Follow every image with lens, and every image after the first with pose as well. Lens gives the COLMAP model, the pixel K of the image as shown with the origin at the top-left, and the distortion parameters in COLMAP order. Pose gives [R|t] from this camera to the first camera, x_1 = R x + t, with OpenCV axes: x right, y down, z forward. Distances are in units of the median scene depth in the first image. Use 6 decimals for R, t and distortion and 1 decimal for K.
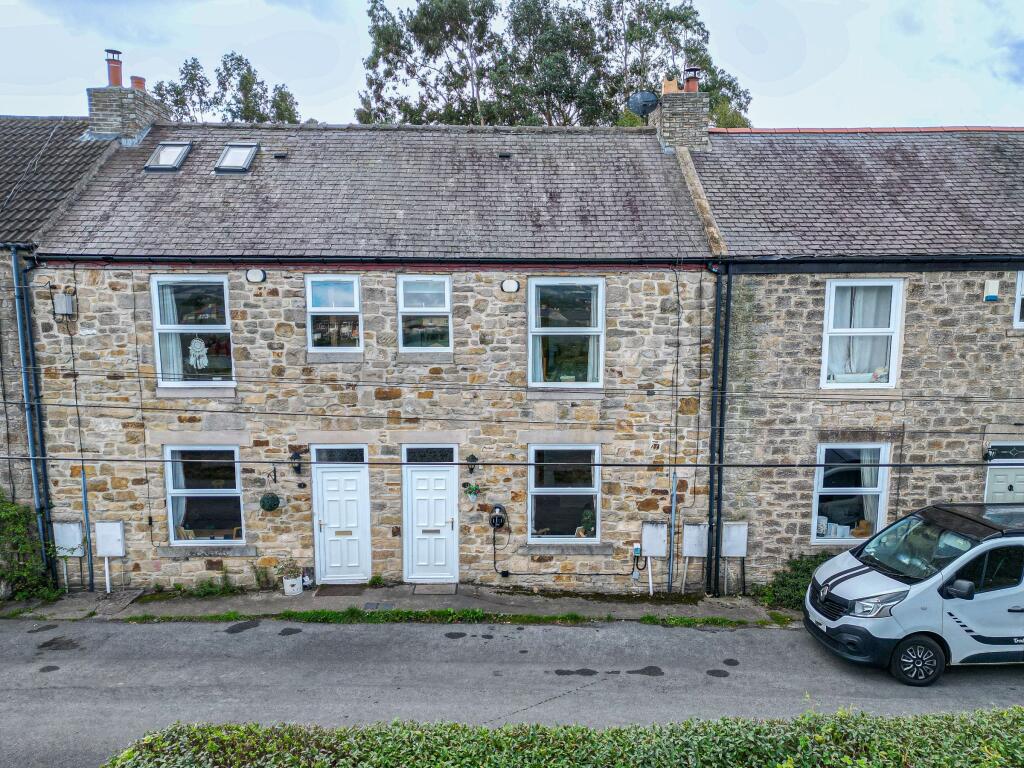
lens RADIAL K [[789.4, 0, 527.7], [0, 789.4, 411.8], [0, 0, 1]] dist [0.122269, -0.189059]
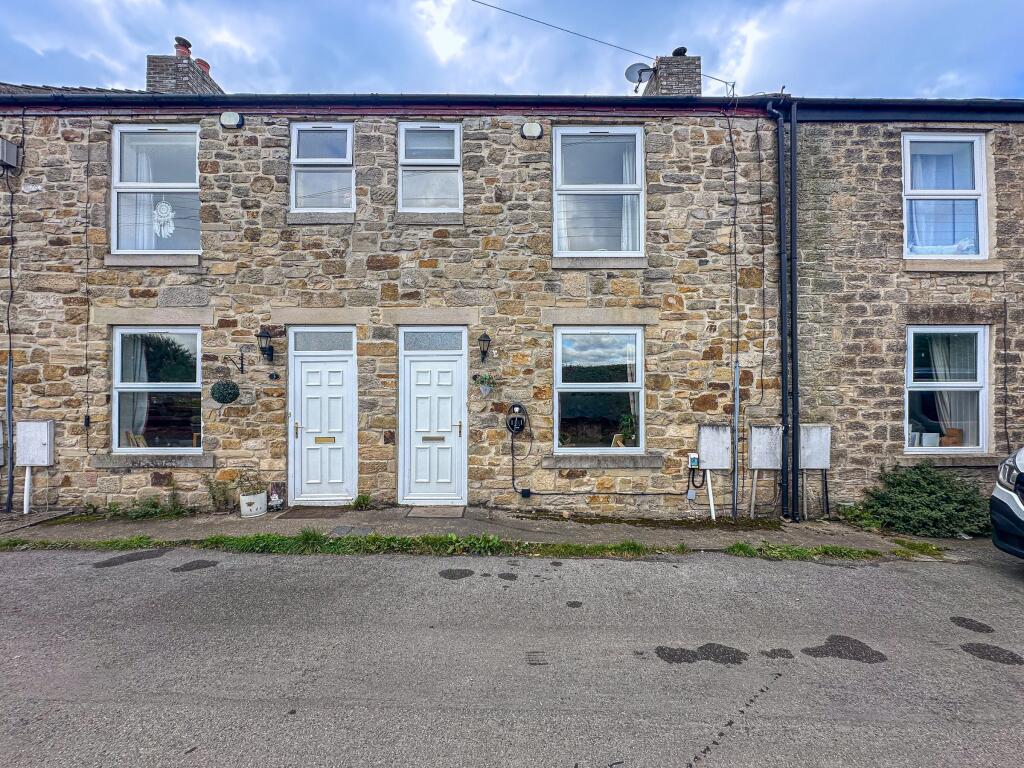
lens RADIAL K [[410.5, 0, 512.0], [0, 410.5, 384.0], [0, 0, 1]] dist [-0.002866, 0.000366]
pose [[0.999919, -0.005433, -0.011517, -0.038270], [0.003421, 0.985786, -0.167968, 0.170463], [0.012266, 0.167915, 0.985725, 0.597220]]
